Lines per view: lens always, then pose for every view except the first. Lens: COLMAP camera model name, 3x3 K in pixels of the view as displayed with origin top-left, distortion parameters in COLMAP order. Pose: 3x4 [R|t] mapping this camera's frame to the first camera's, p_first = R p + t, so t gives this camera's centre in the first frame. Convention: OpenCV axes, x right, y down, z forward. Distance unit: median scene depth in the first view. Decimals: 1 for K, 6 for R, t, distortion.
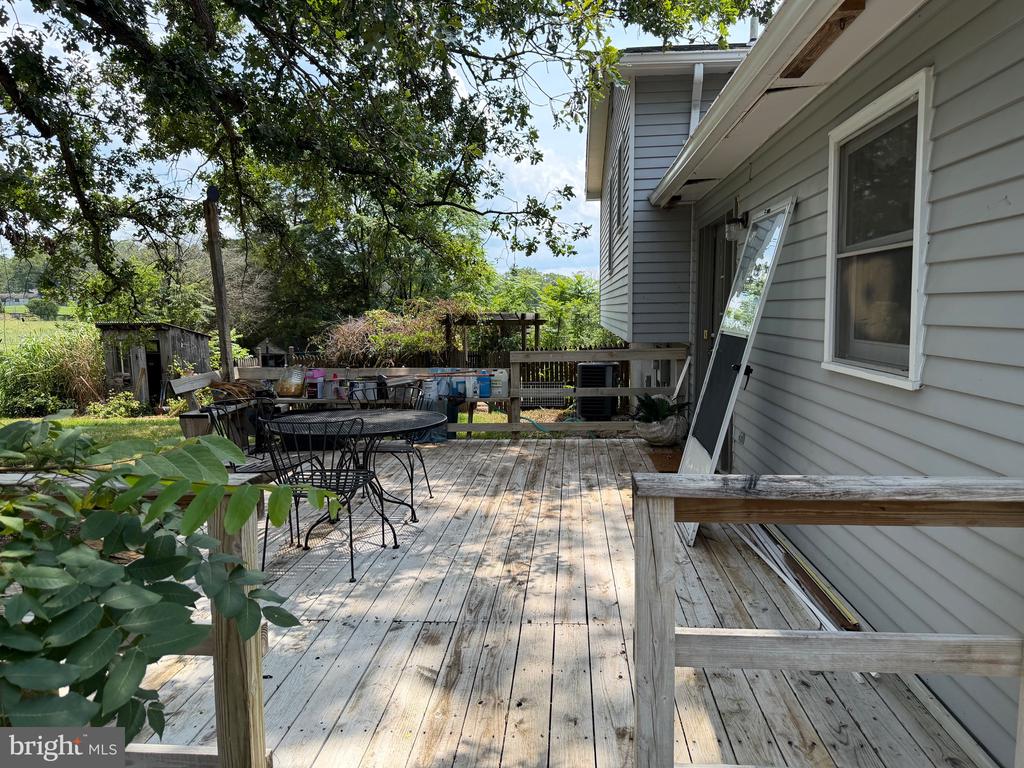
lens RADIAL K [[716.2, 0, 514.4], [0, 716.2, 387.1], [0, 0, 1]] dist [0.049806, -0.060280]
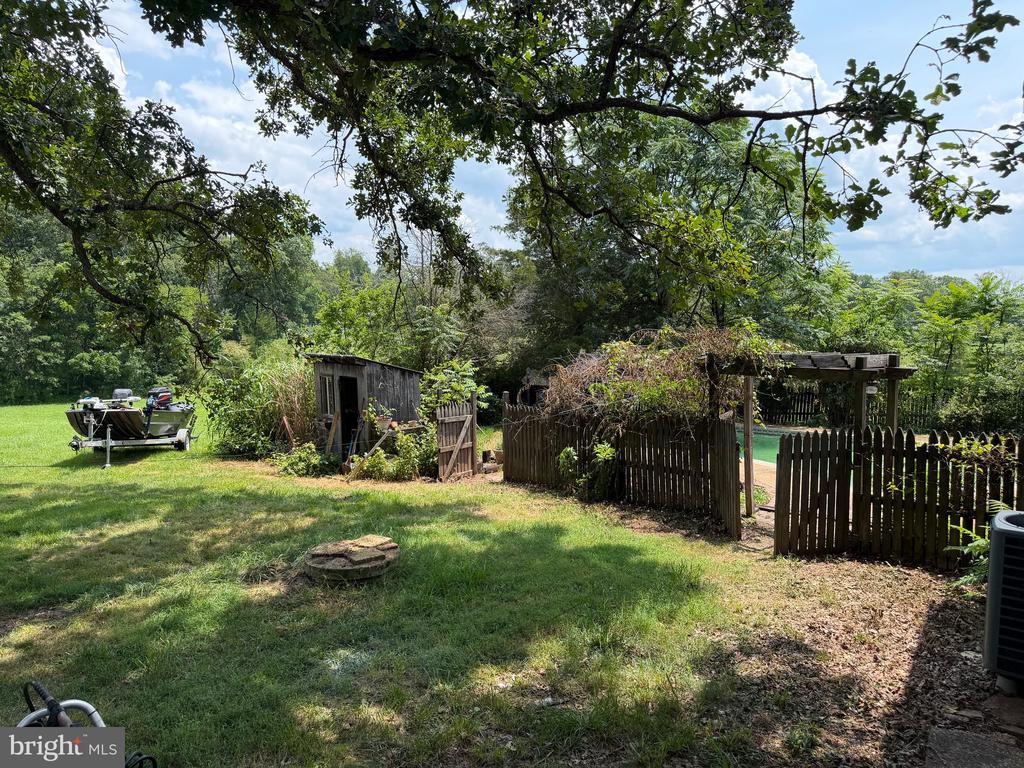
lens RADIAL K [[716.2, 0, 503.3], [0, 716.2, 388.6], [0, 0, 1]] dist [0.049806, -0.060280]
pose [[0.880832, 0.038503, -0.471860, 0.031745], [-0.045169, 0.998975, -0.002803, -0.069611], [0.471269, 0.023783, 0.881669, 0.450413]]
